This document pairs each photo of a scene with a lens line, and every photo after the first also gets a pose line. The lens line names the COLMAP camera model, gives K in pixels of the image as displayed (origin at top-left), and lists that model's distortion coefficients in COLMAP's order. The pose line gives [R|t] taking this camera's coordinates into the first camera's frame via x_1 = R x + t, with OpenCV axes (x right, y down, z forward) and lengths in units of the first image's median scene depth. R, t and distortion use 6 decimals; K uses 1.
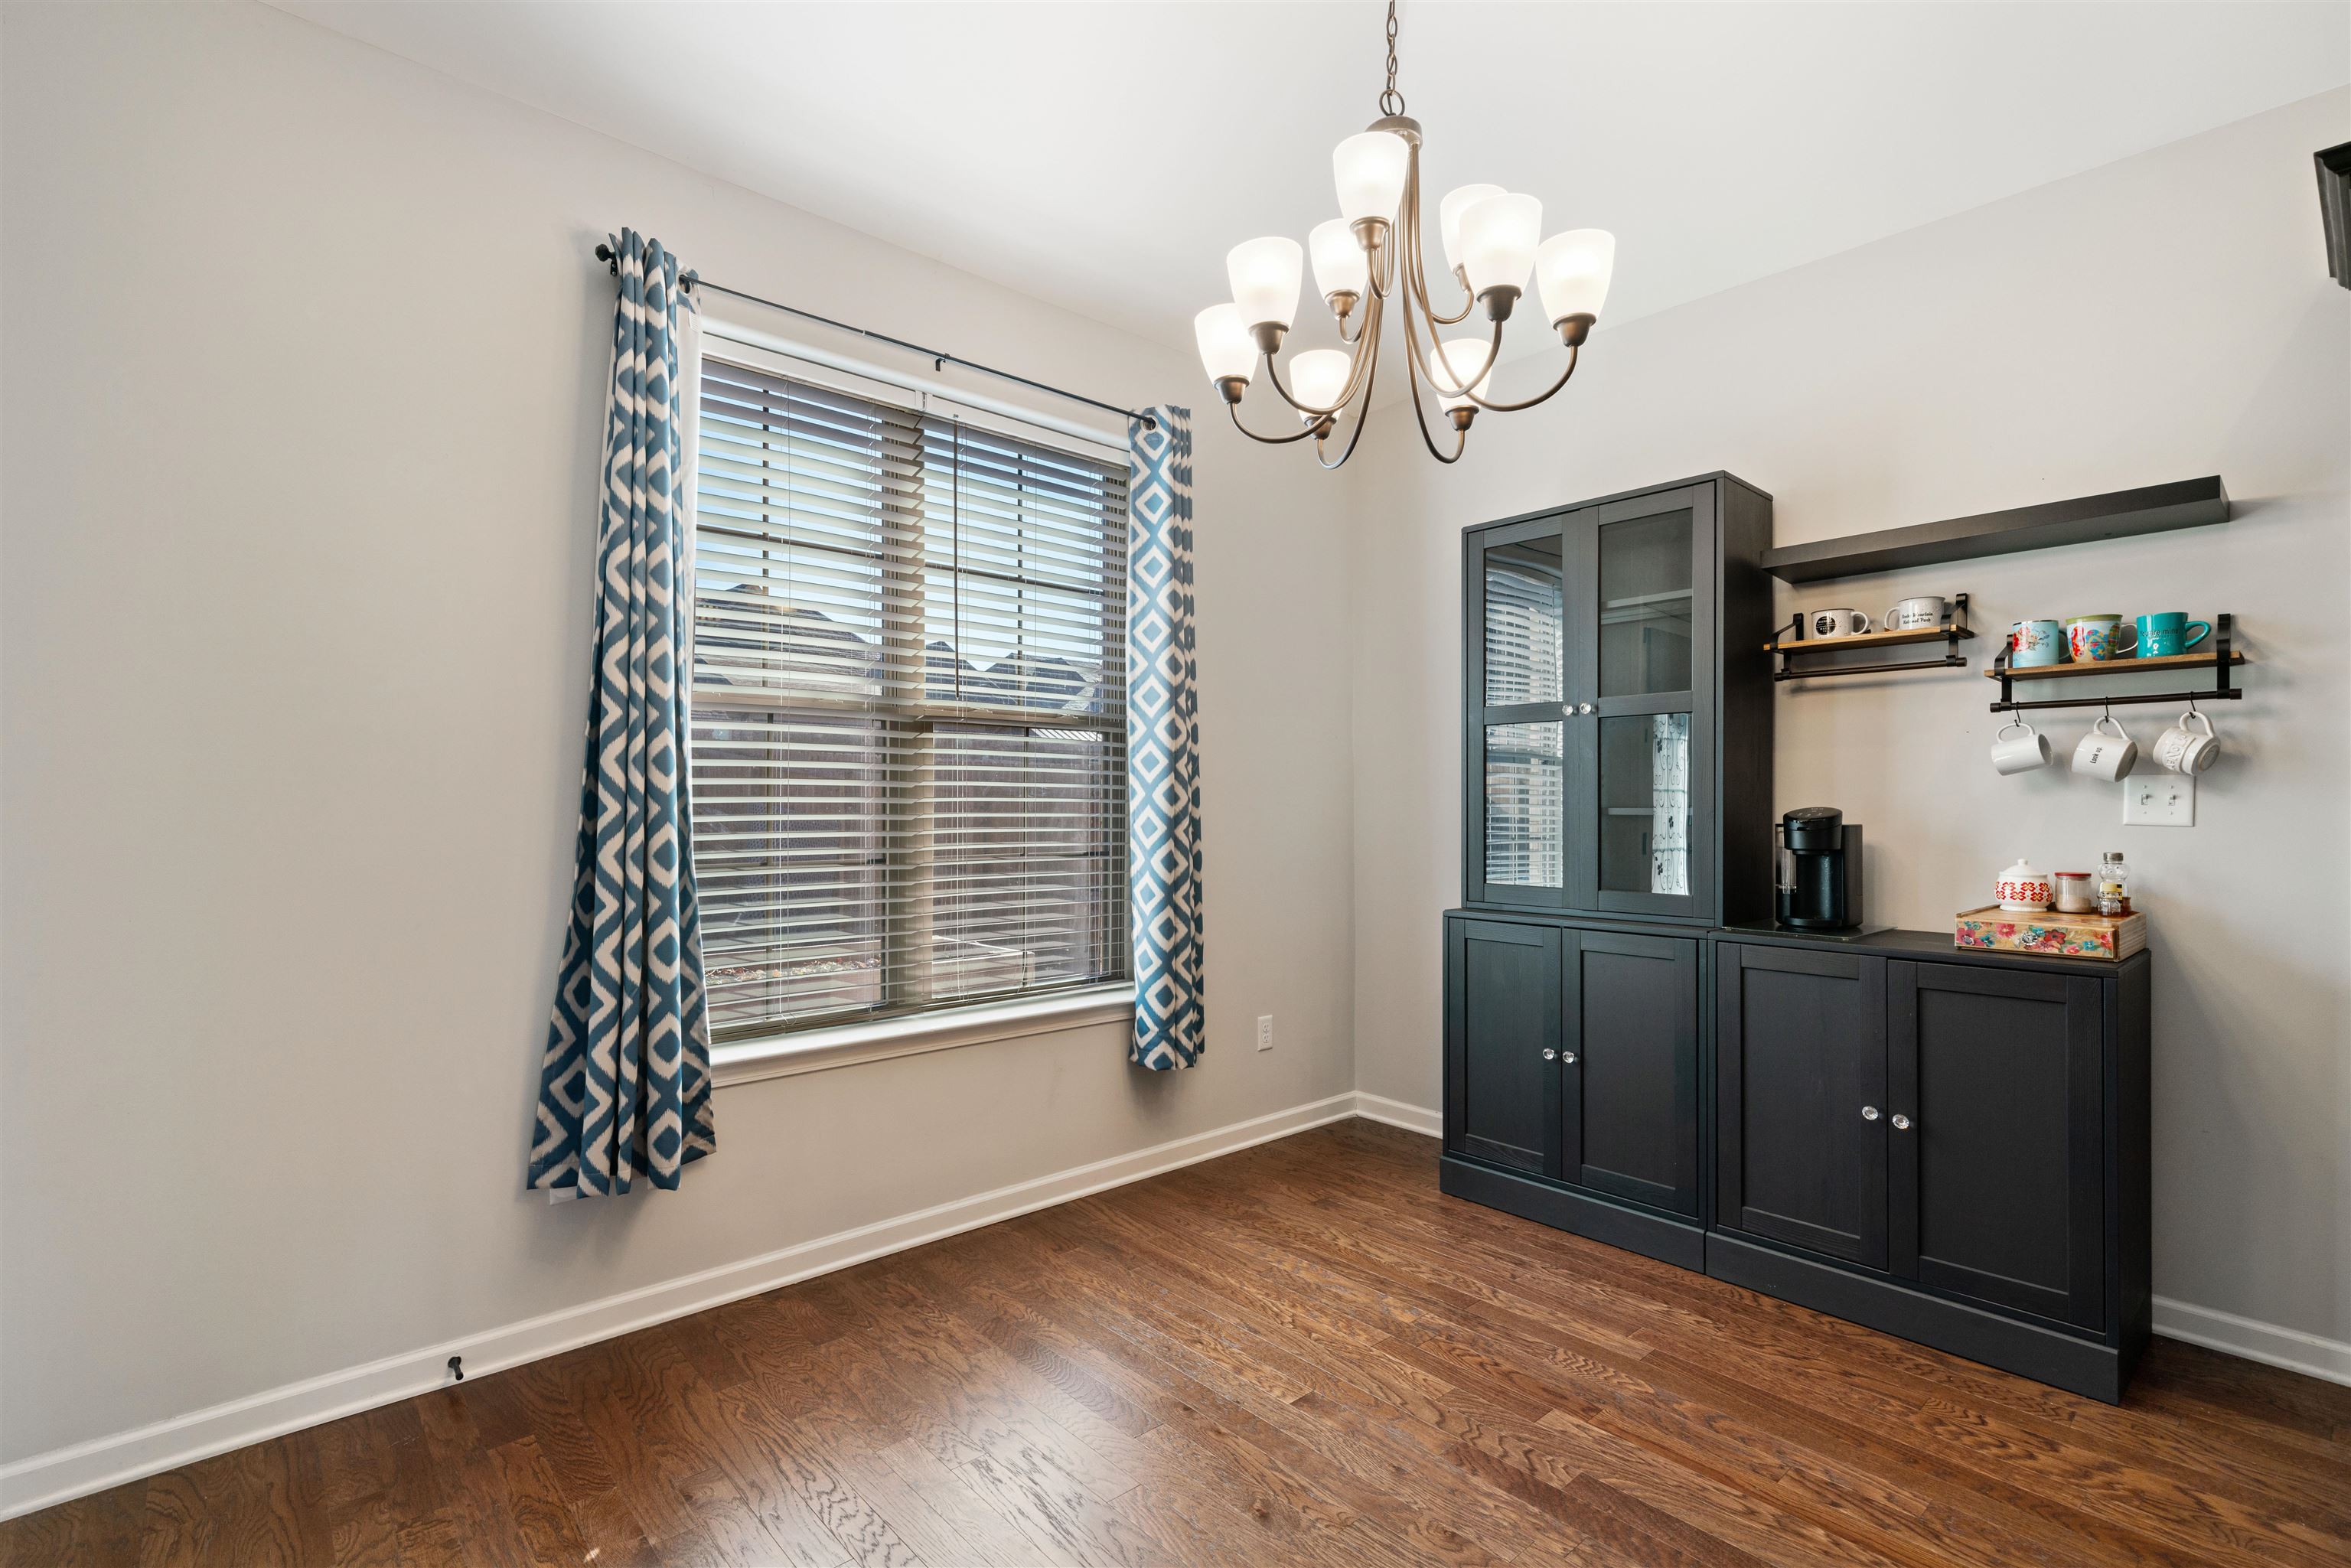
lens RADIAL K [[1084.1, 0, 1170.7], [0, 1084.1, 799.1], [0, 0, 1]] dist [0.001727, 0.000880]
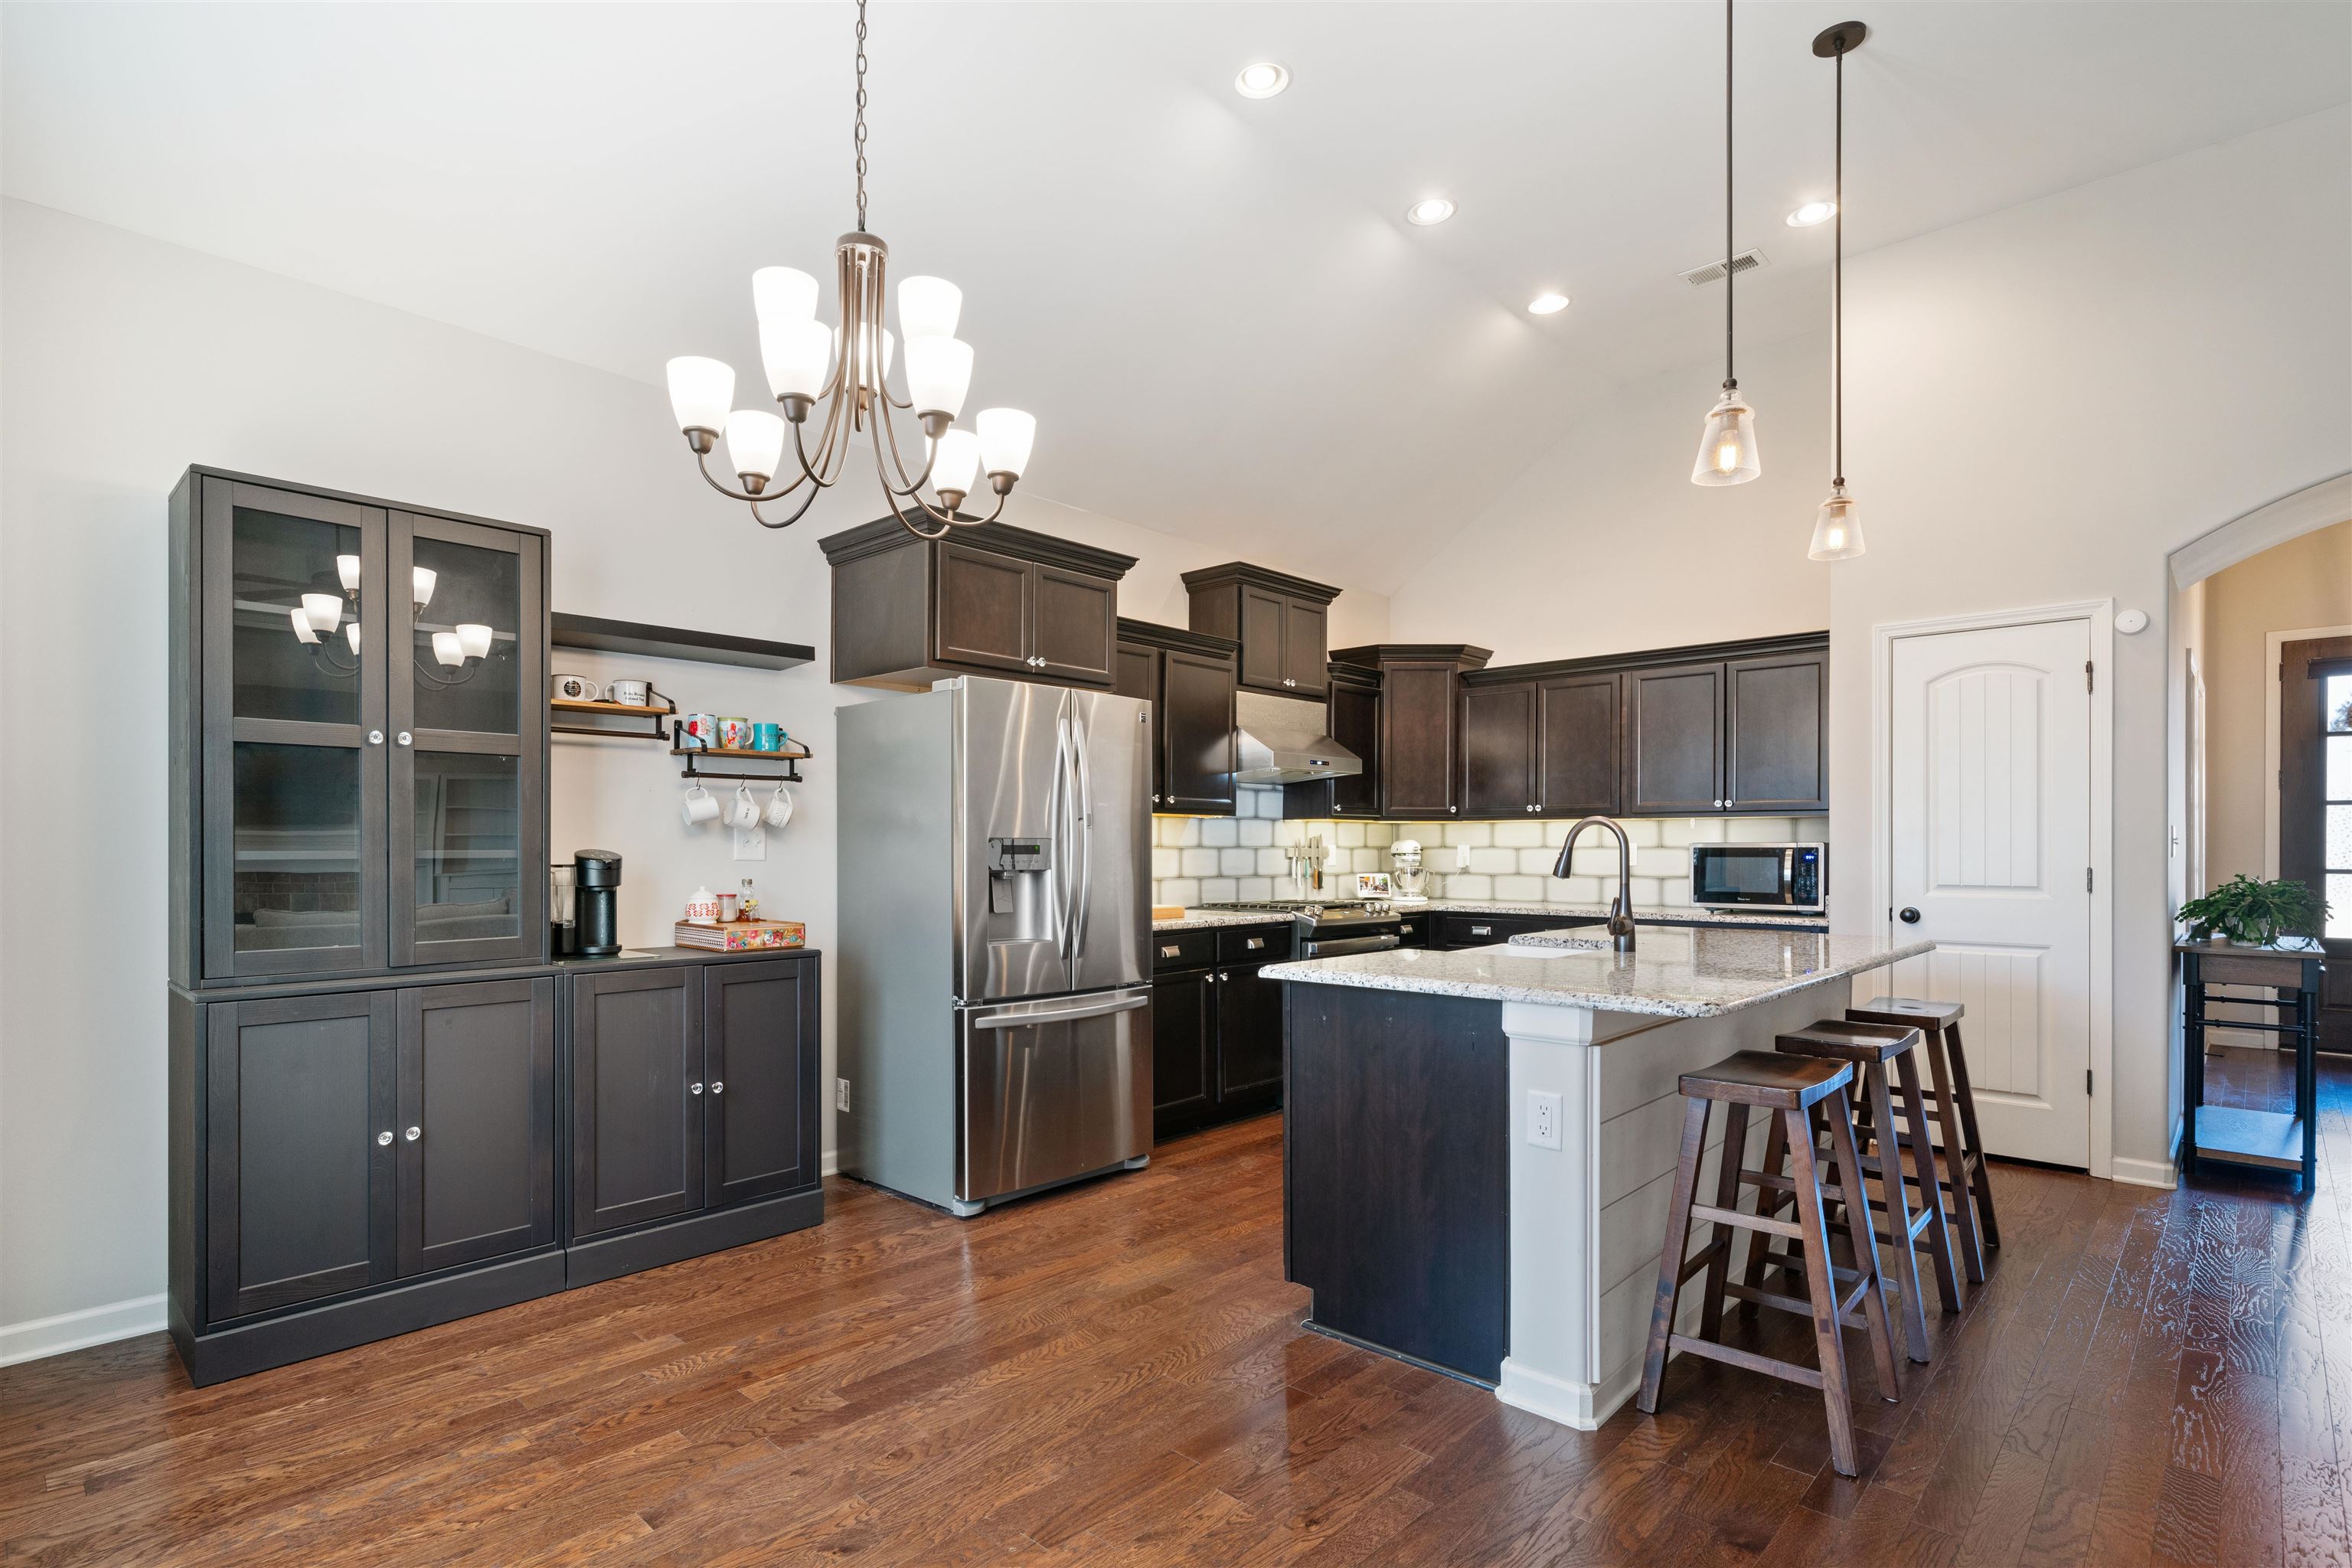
lens RADIAL K [[1157.5, 0, 1100.1], [0, 1157.5, 847.7], [0, 0, 1]] dist [-0.003171, -0.000150]
pose [[-0.063557, -0.001907, 0.997976, -0.667509], [-0.004268, 0.999990, 0.001639, 0.001614], [-0.997969, -0.004155, -0.063565, 0.553366]]
